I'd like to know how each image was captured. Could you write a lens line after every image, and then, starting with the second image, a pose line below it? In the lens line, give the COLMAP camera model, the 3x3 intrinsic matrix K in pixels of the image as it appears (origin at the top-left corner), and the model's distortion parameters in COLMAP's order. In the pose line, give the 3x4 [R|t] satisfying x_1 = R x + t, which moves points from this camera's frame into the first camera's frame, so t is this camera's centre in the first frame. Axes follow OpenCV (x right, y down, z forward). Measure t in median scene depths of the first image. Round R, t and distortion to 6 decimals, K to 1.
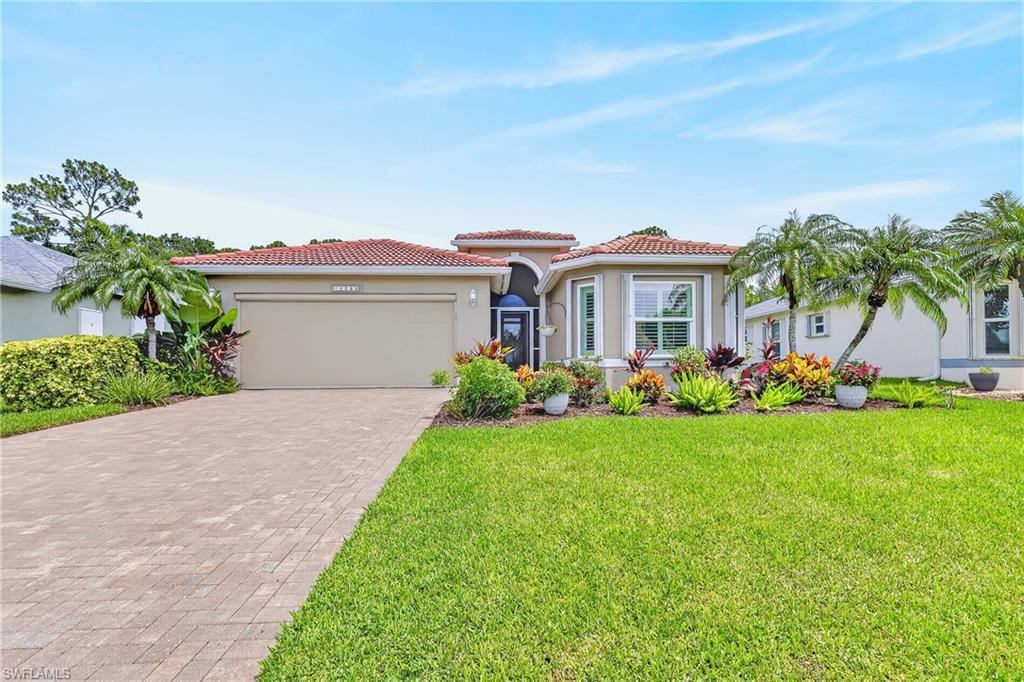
lens RADIAL K [[432.1, 0, 509.3], [0, 432.1, 337.5], [0, 0, 1]] dist [-0.001654, -0.000176]
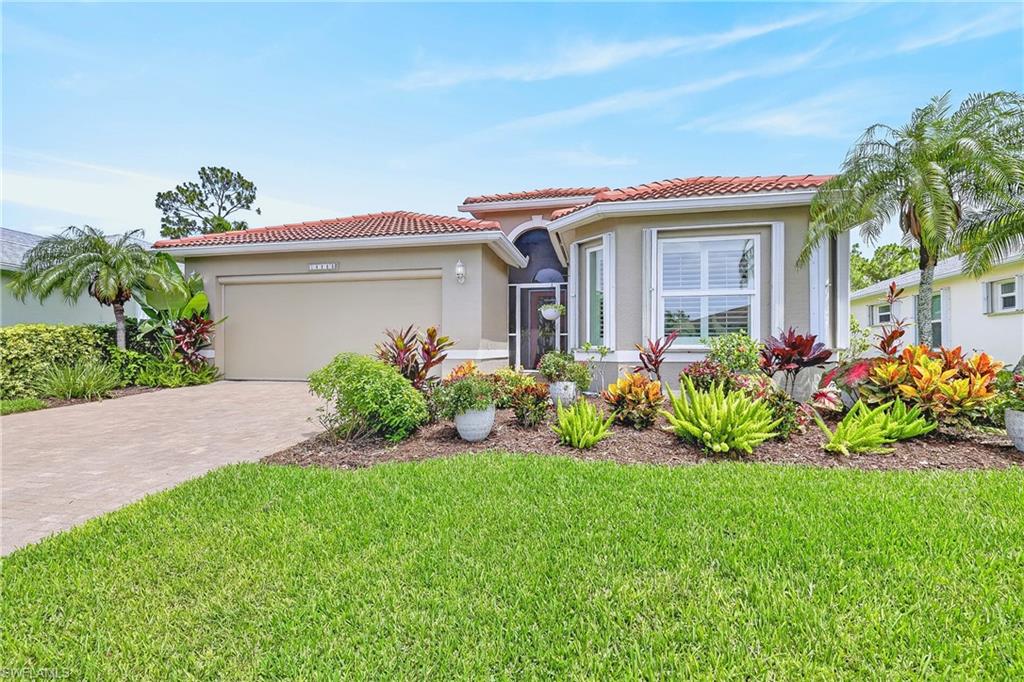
lens RADIAL K [[437.6, 0, 512.2], [0, 437.6, 327.1], [0, 0, 1]] dist [-0.000682, -0.000175]
pose [[0.969518, -0.006195, -0.244941, 0.221464], [0.011248, 0.999752, 0.019234, -0.004681], [0.244761, -0.021403, 0.969347, 0.246834]]
